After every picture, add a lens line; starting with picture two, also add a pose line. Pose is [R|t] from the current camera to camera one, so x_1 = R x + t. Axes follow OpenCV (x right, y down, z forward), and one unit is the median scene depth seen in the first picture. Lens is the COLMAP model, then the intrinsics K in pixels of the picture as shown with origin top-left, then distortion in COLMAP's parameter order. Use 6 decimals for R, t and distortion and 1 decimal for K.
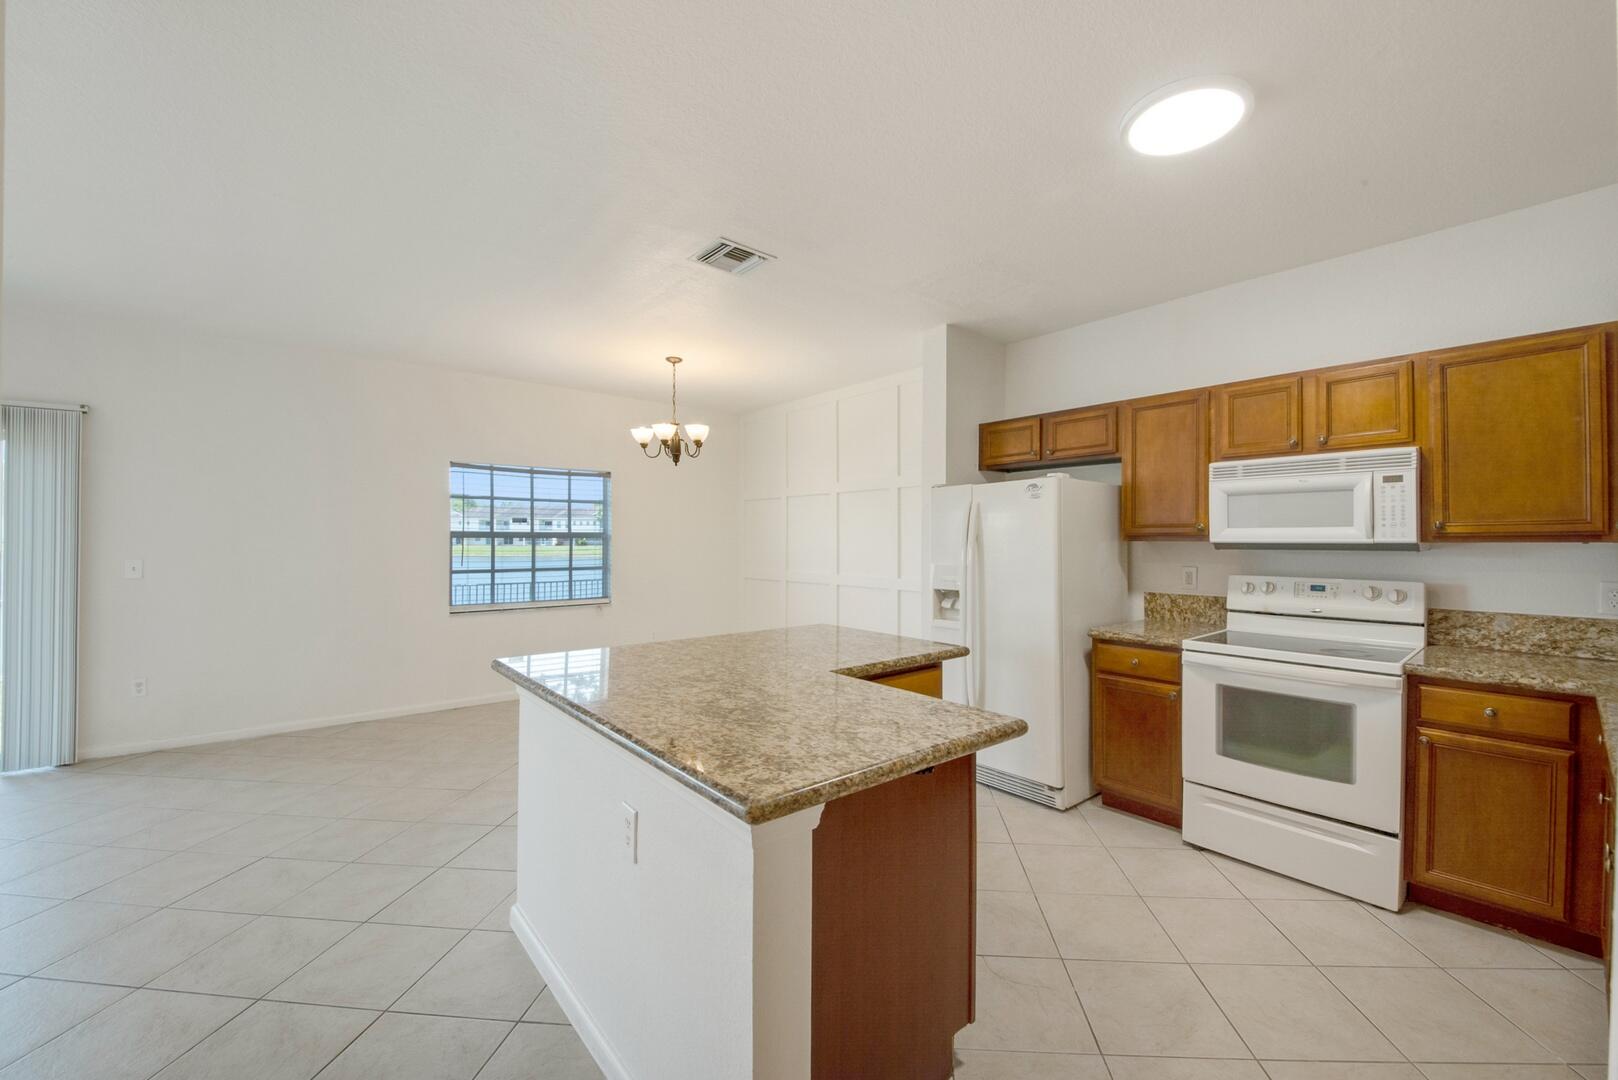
lens RADIAL K [[647.8, 0, 852.4], [0, 647.8, 541.7], [0, 0, 1]] dist [0.000331, -0.012574]
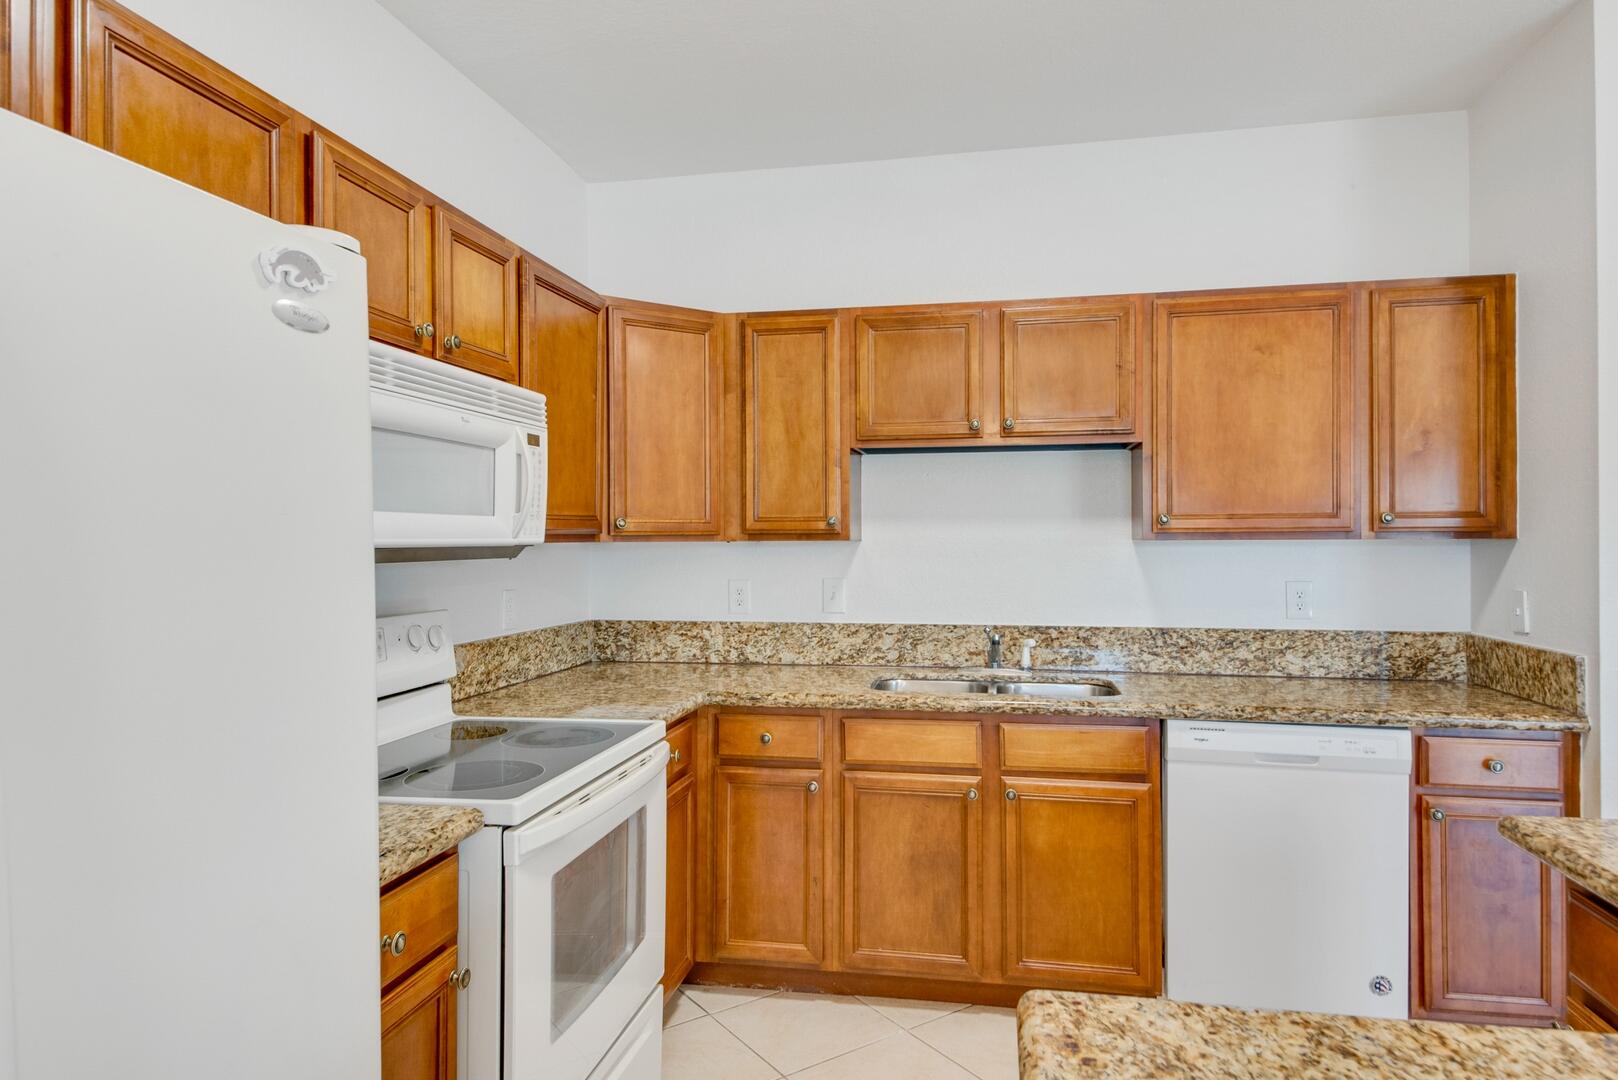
lens RADIAL K [[968.7, 0, 829.6], [0, 968.7, 533.1], [0, 0, 1]] dist [0.052888, -0.000993]
pose [[-0.615094, 0.005518, 0.788434, -0.059130], [0.004370, 0.999984, -0.003589, -0.003974], [-0.788441, 0.001238, -0.615109, 1.229591]]
